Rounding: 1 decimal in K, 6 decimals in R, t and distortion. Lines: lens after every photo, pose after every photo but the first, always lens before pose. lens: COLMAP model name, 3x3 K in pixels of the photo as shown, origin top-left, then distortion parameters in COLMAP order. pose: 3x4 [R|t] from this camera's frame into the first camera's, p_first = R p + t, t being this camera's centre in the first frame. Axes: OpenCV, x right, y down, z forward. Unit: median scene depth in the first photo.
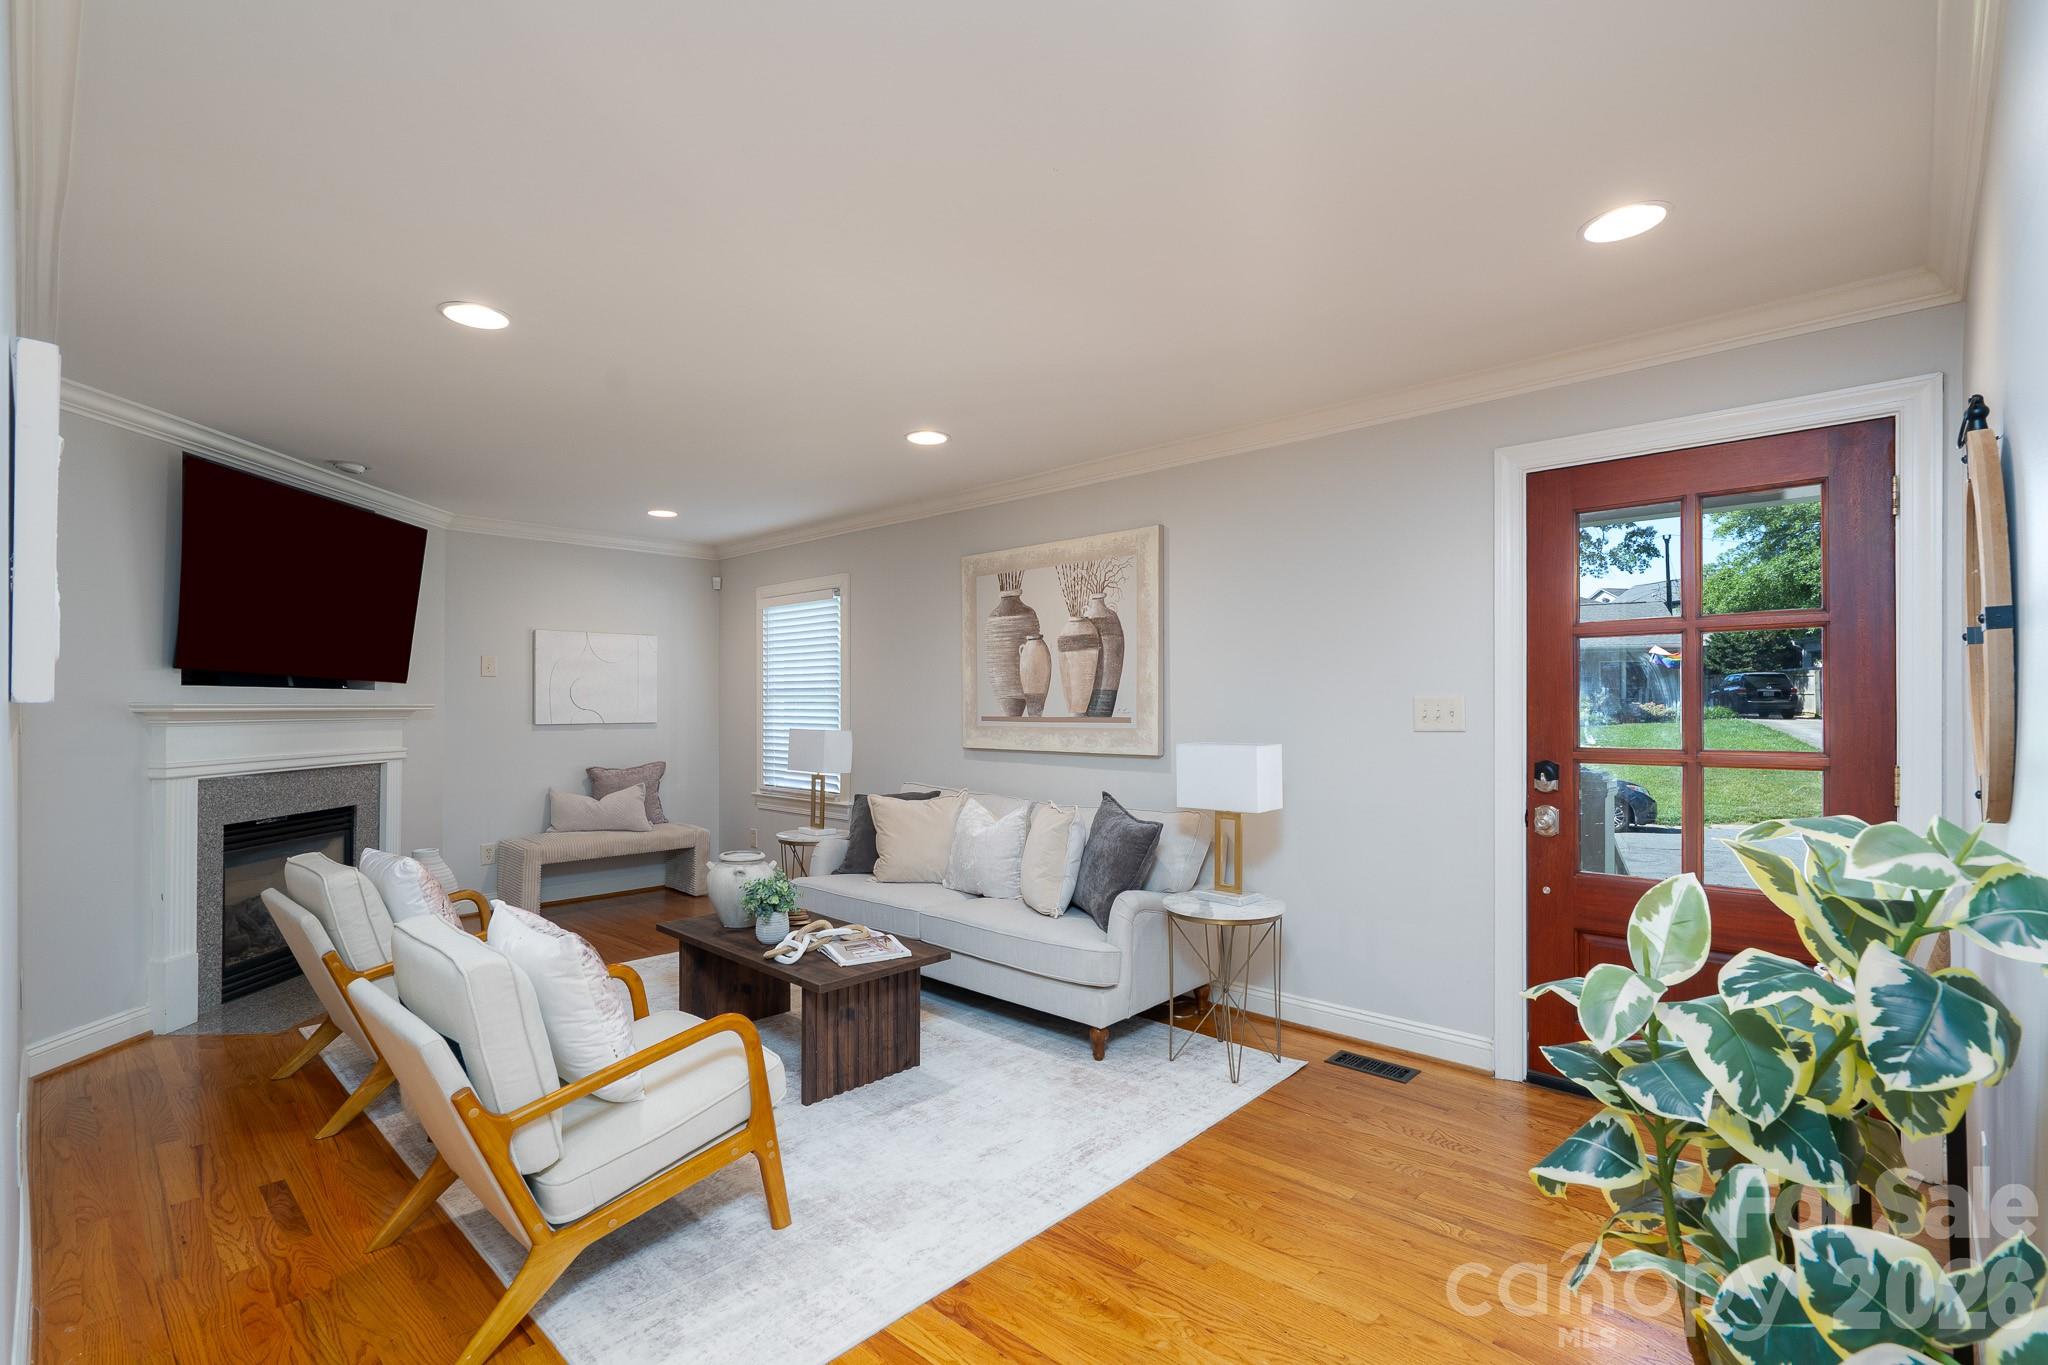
lens RADIAL K [[938.3, 0, 1013.4], [0, 938.3, 701.2], [0, 0, 1]] dist [-0.008304, 0.003924]
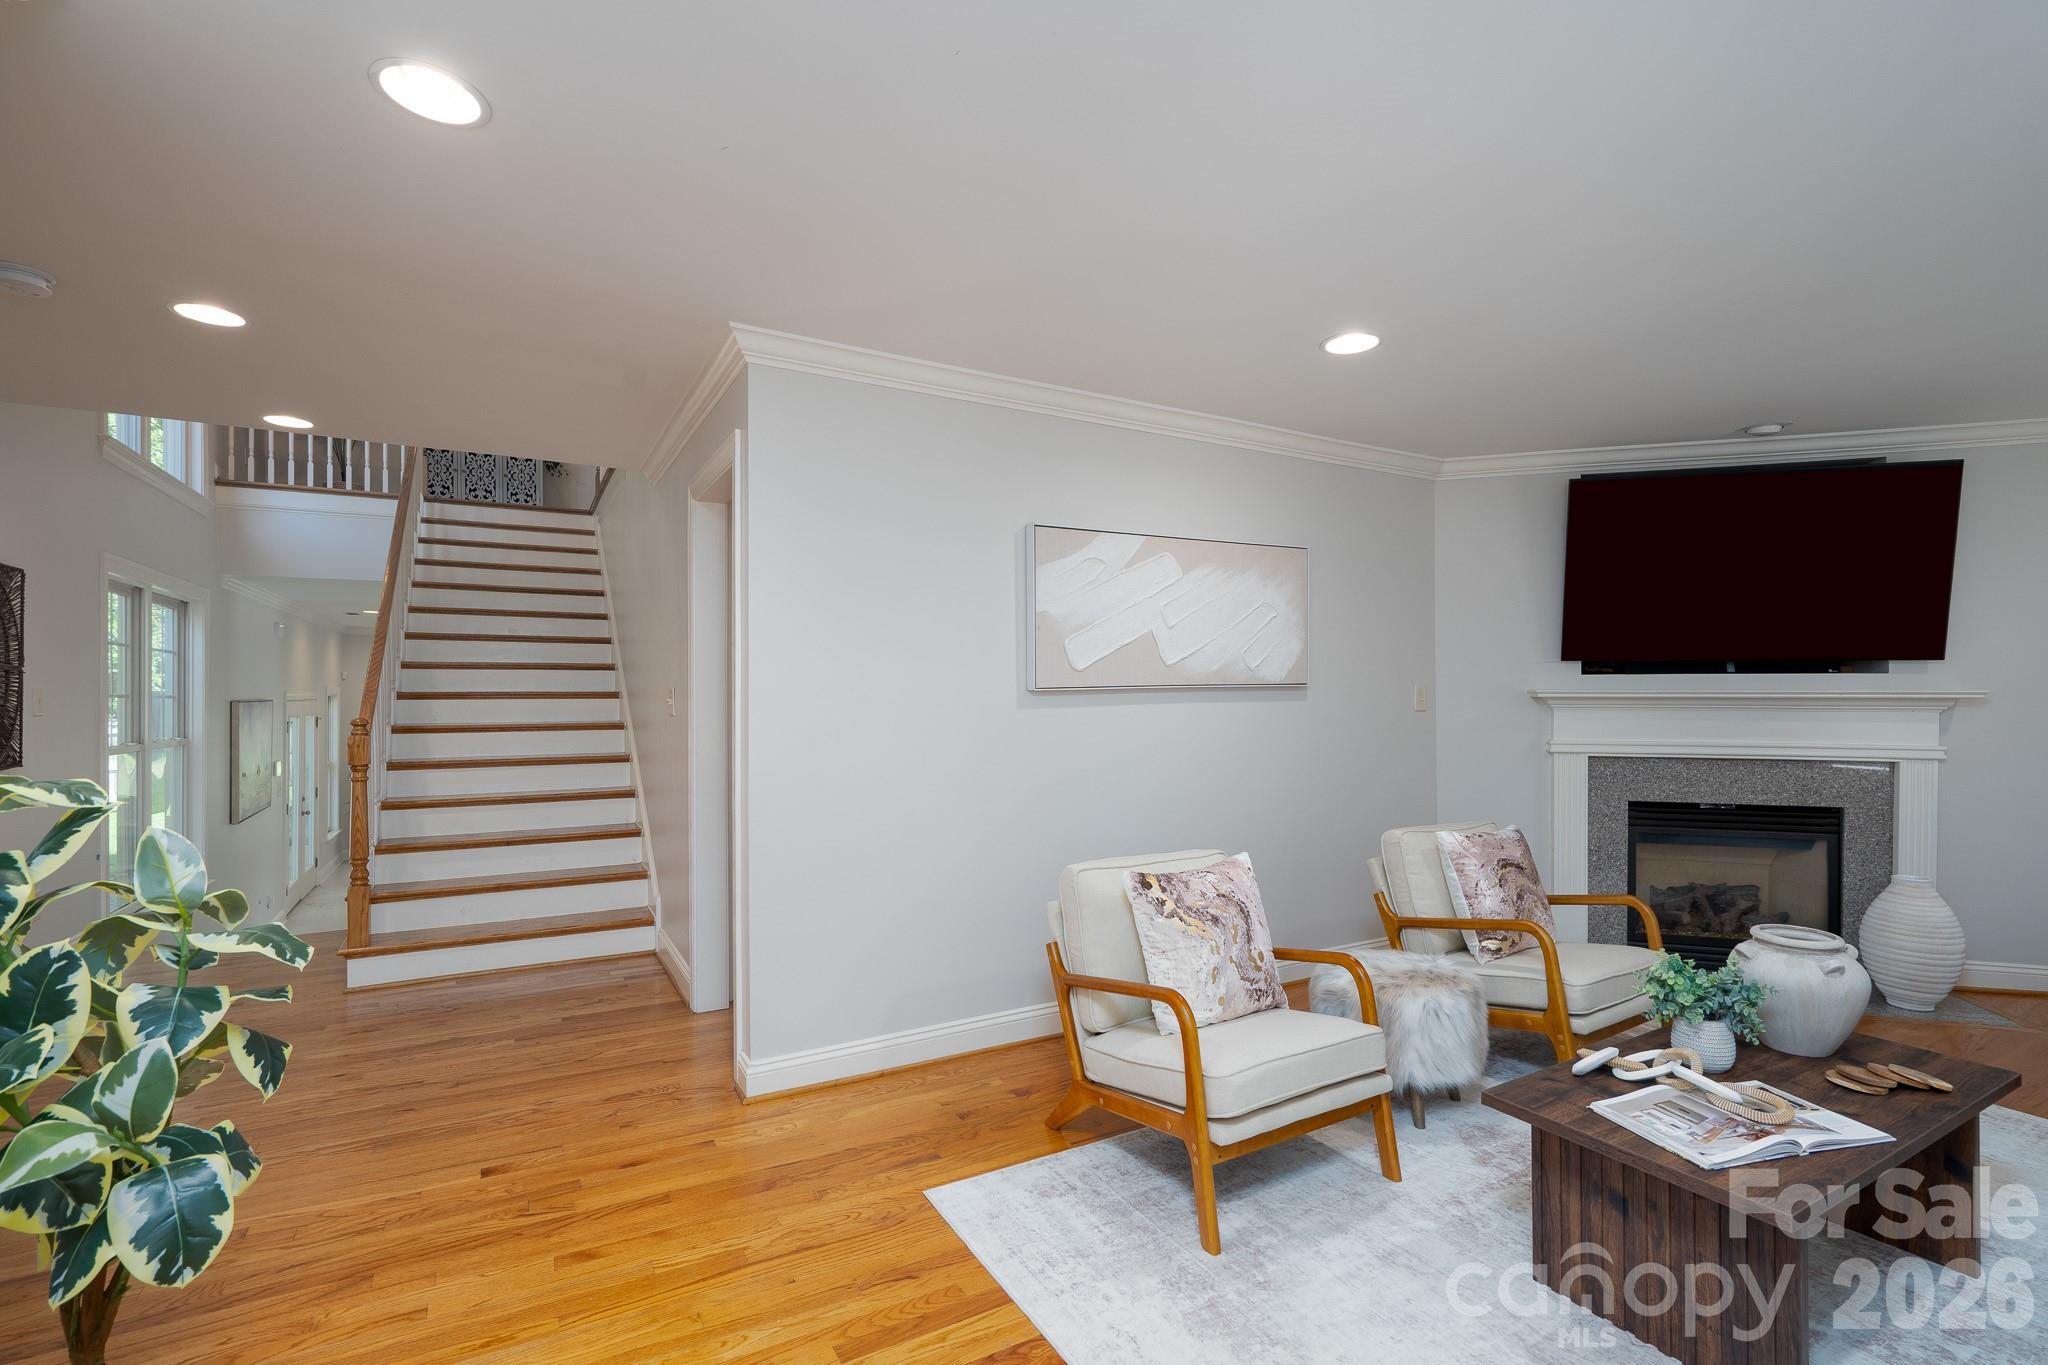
lens RADIAL K [[938.3, 0, 1030.8], [0, 938.3, 686.5], [0, 0, 1]] dist [-0.008304, 0.003924]
pose [[-0.288373, -0.007024, -0.957492, 0.492463], [0.005316, 0.999946, -0.008937, 0.004954], [0.957503, -0.007667, -0.288321, 0.774533]]
